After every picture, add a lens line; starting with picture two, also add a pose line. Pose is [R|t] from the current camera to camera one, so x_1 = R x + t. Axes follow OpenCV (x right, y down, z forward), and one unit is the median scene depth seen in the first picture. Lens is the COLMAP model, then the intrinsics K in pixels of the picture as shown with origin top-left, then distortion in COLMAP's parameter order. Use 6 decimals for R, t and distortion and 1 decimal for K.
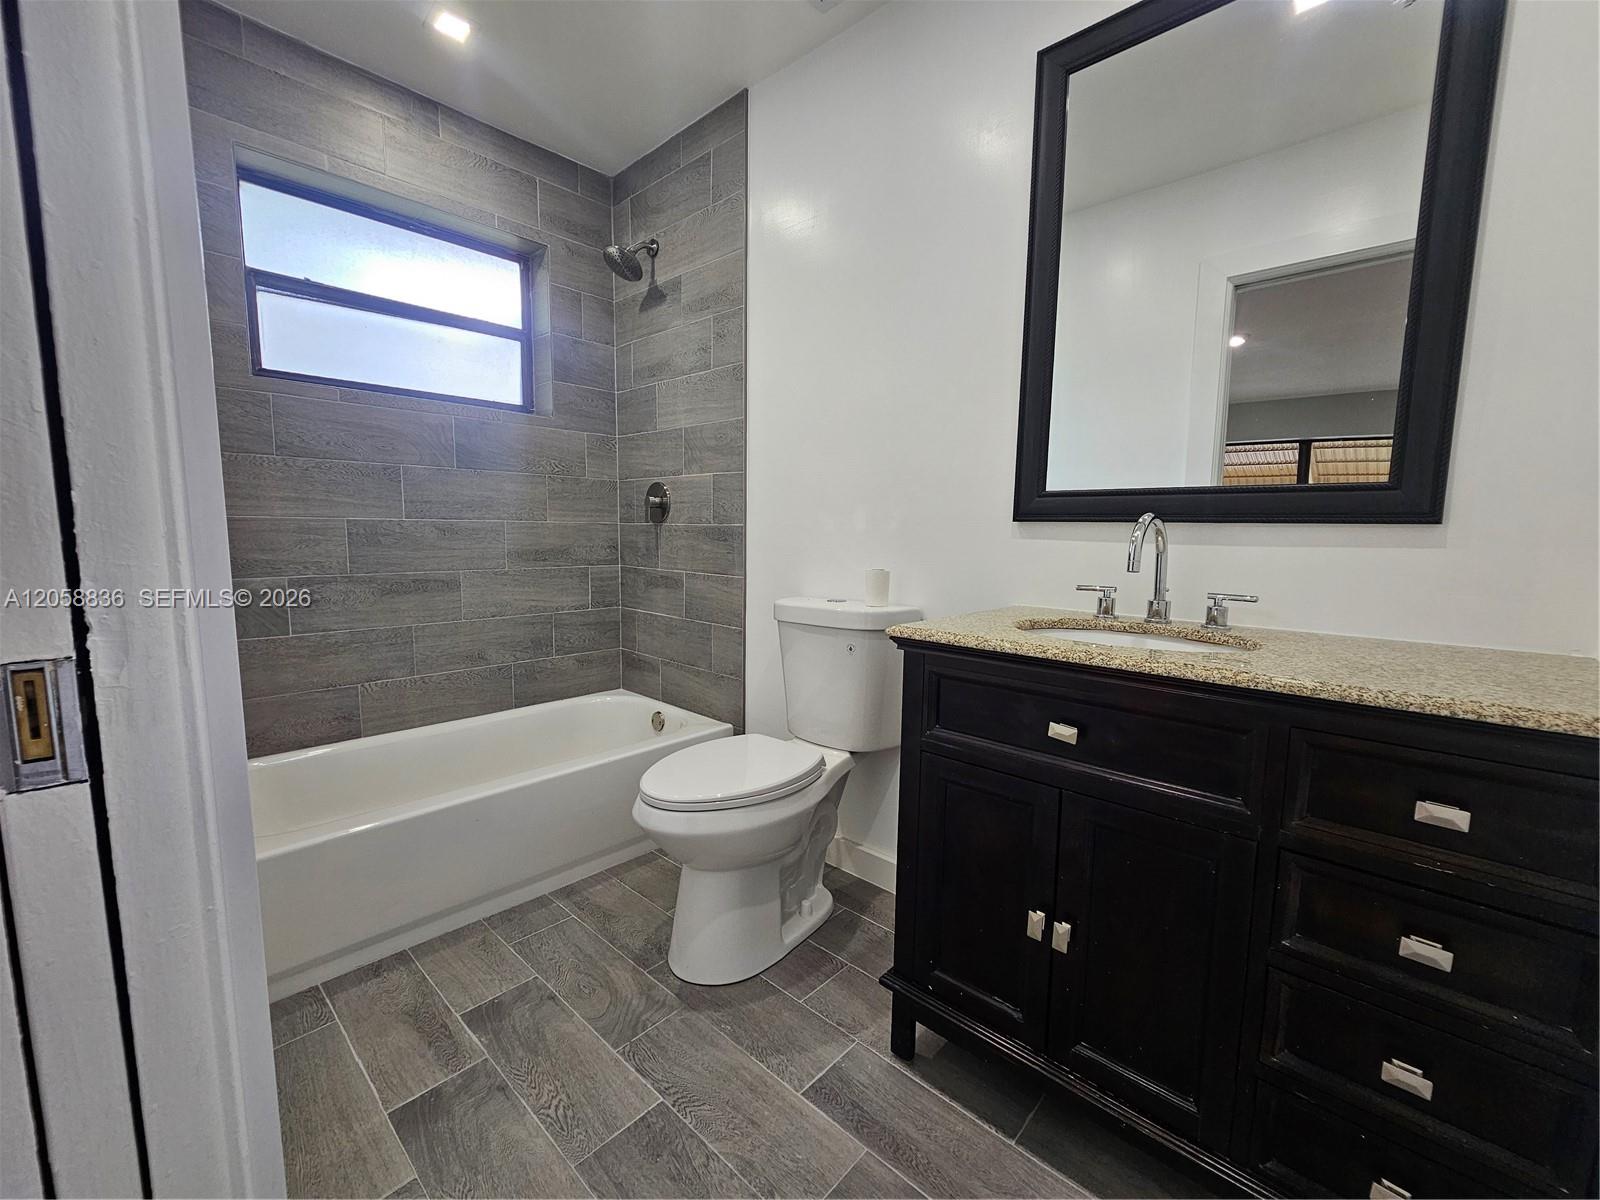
lens RADIAL K [[651.3, 0, 802.9], [0, 651.3, 597.7], [0, 0, 1]] dist [-0.001169, 0.000231]
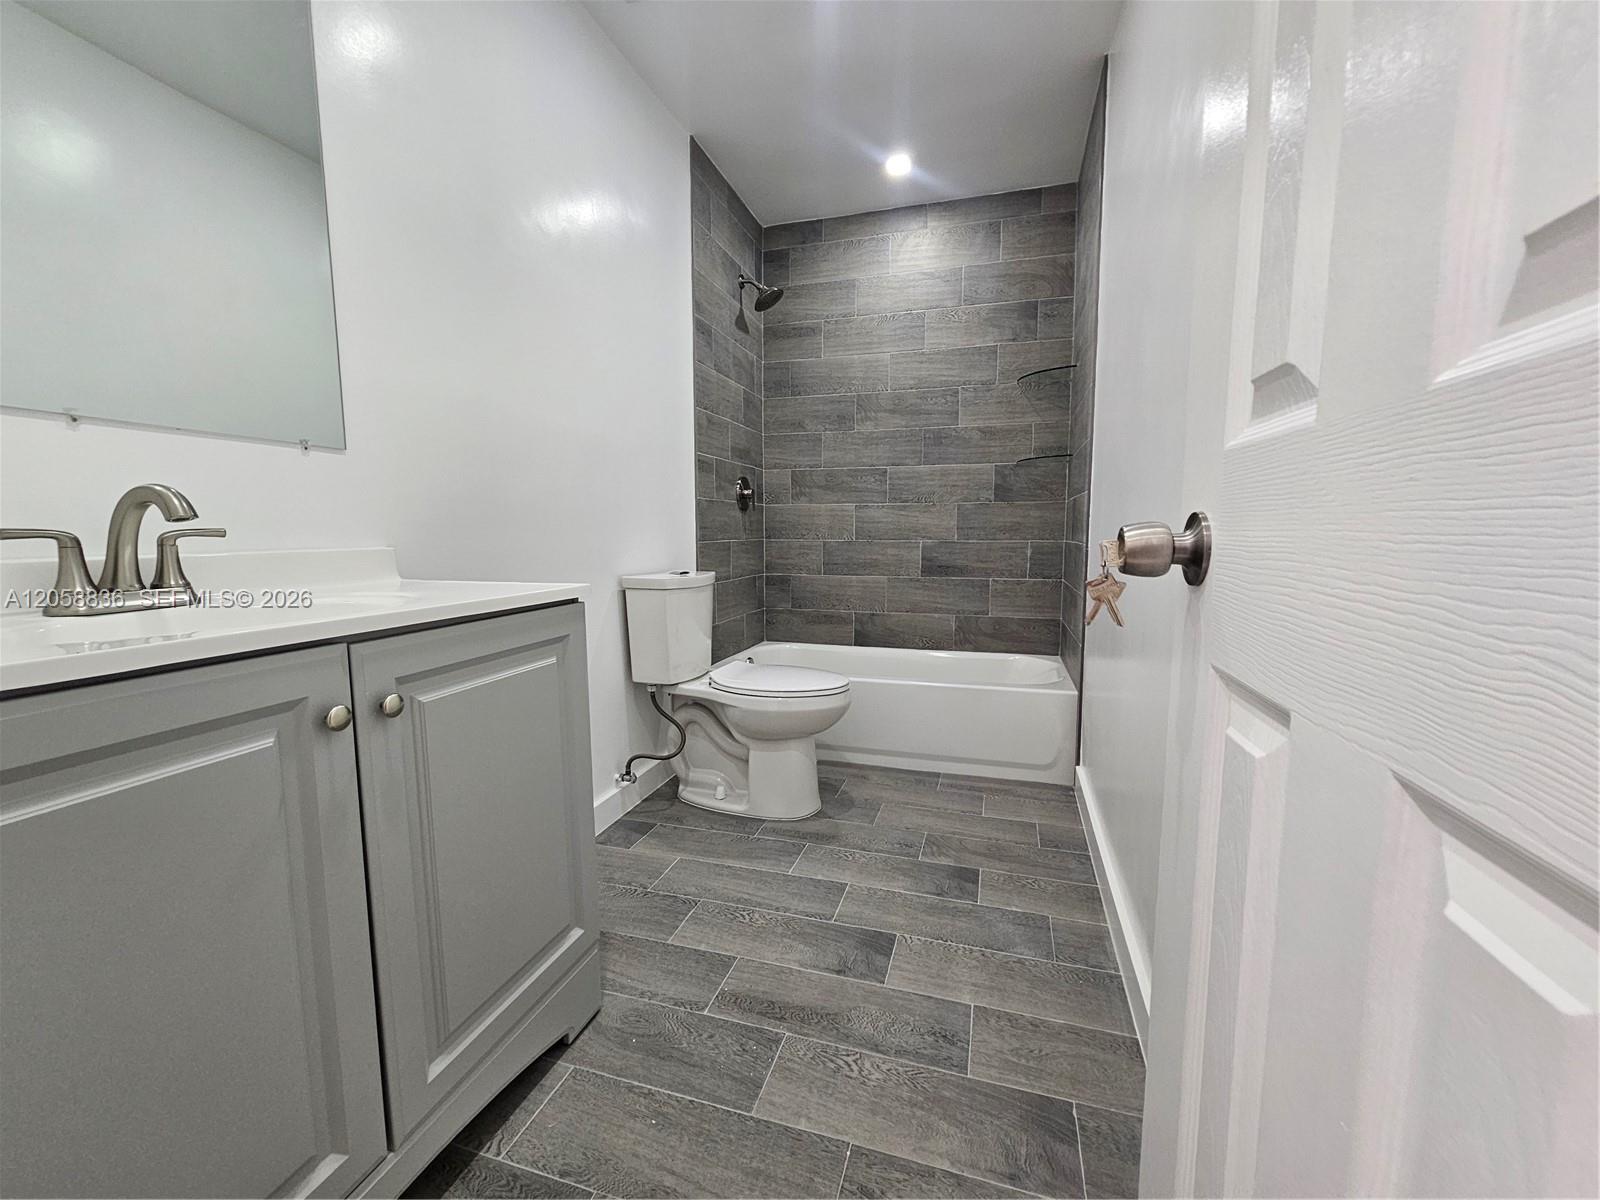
lens RADIAL K [[651.3, 0, 802.9], [0, 651.3, 597.7], [0, 0, 1]] dist [-0.001169, 0.000231]
pose [[-0.895370, 0.047764, -0.442753, 0.157120], [-0.051447, 0.976479, 0.209383, -0.244045], [0.442340, 0.210254, -0.871854, 1.781639]]
